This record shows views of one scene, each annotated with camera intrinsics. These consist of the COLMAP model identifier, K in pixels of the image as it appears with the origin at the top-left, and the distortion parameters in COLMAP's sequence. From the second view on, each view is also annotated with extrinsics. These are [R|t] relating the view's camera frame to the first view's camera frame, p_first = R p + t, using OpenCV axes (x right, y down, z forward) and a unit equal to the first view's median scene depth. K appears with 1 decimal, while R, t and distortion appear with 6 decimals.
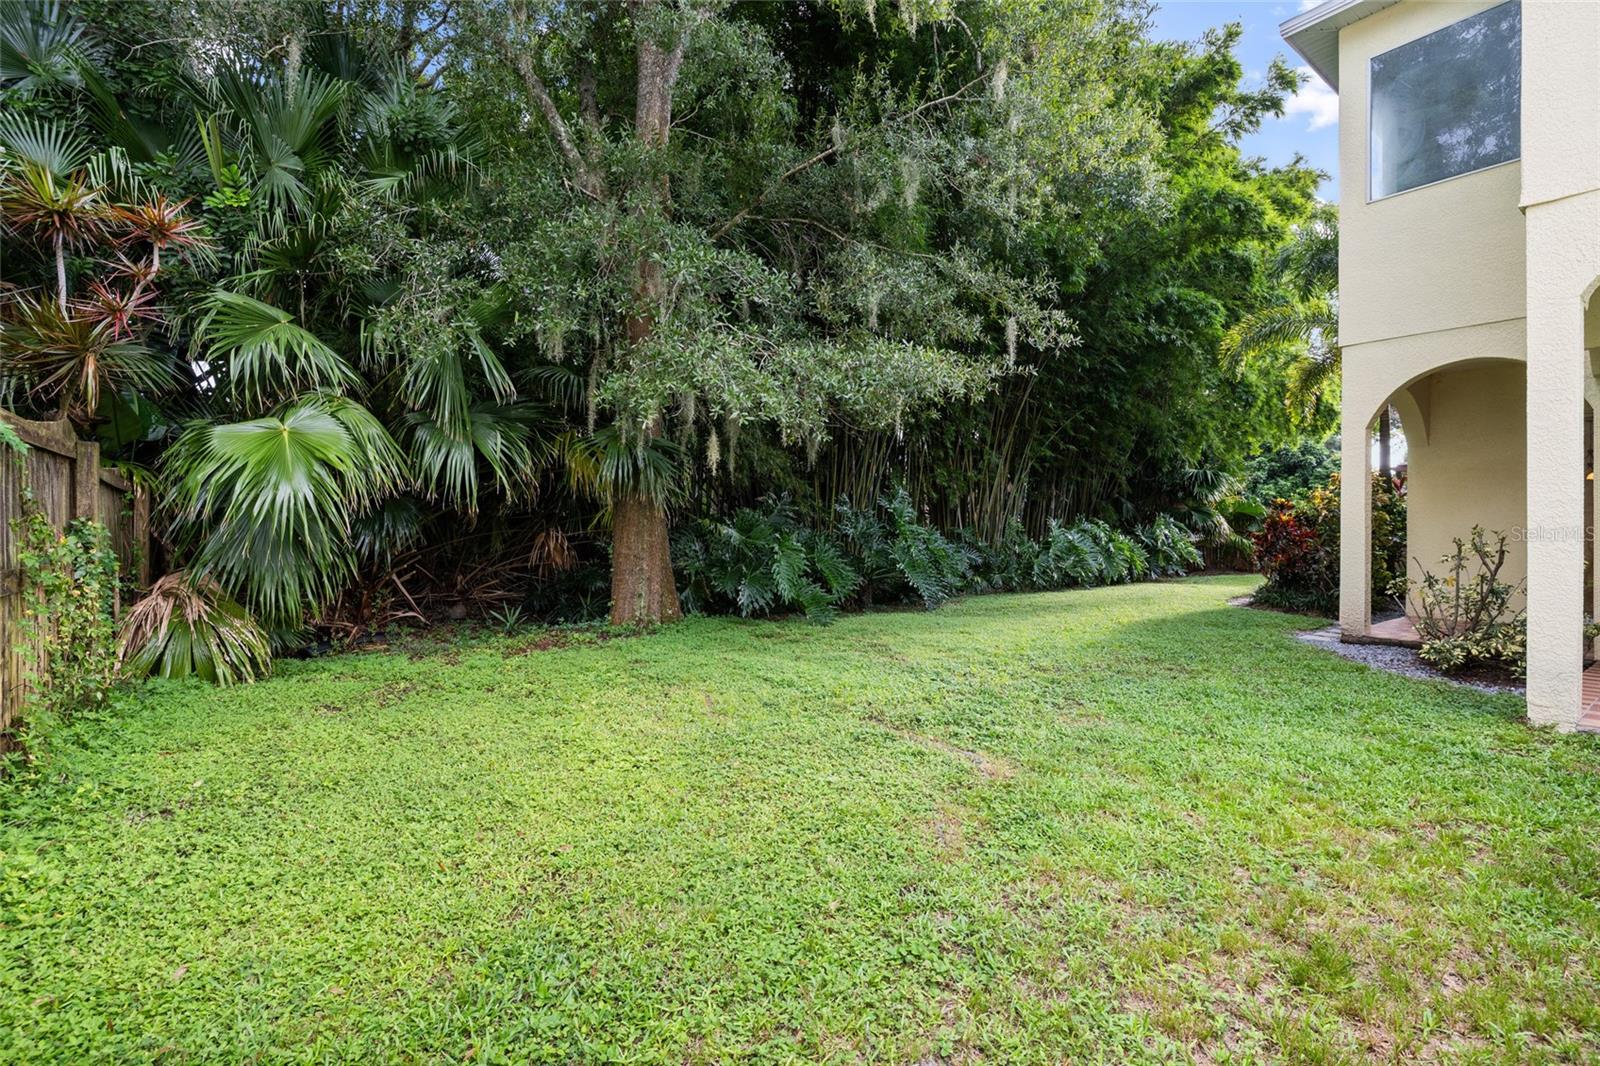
lens RADIAL K [[720.5, 0, 813.7], [0, 720.5, 533.8], [0, 0, 1]] dist [0.002650, 0.000612]
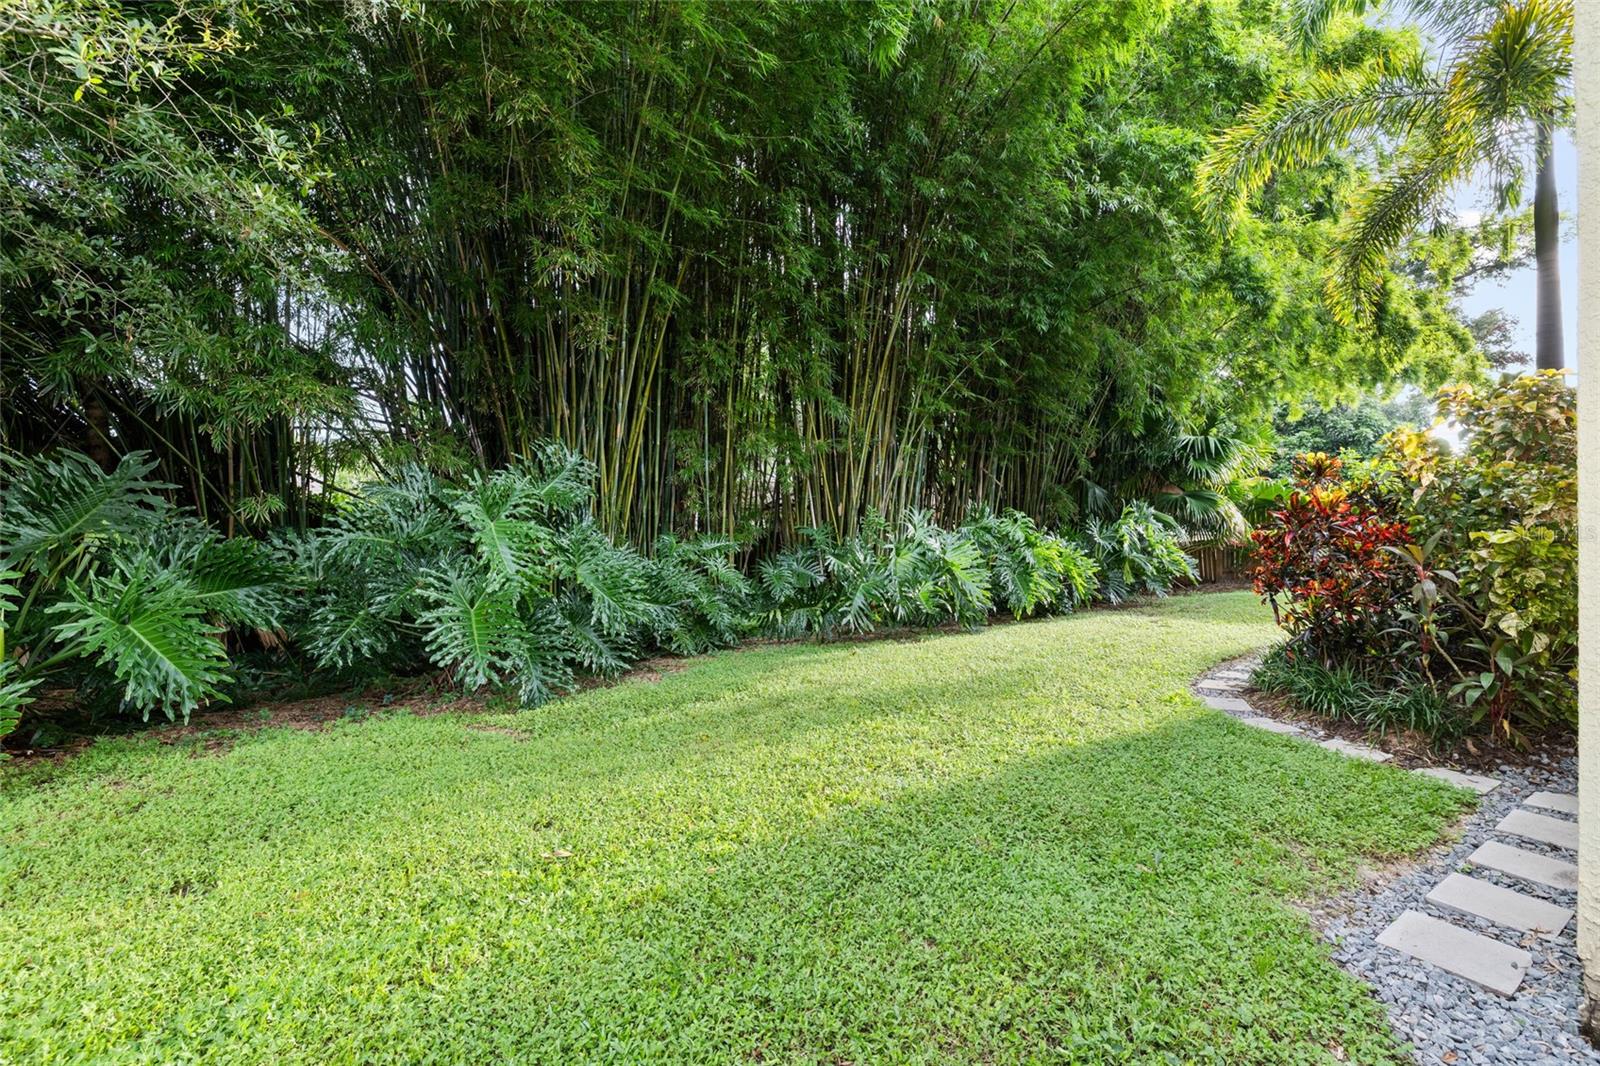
lens RADIAL K [[709.7, 0, 797.4], [0, 709.7, 524.2], [0, 0, 1]] dist [-0.010410, 0.001576]
pose [[0.997257, -0.012576, -0.072943, 0.235331], [0.011630, 0.999843, -0.013380, -0.001942], [0.073100, 0.012495, 0.997246, 0.354910]]
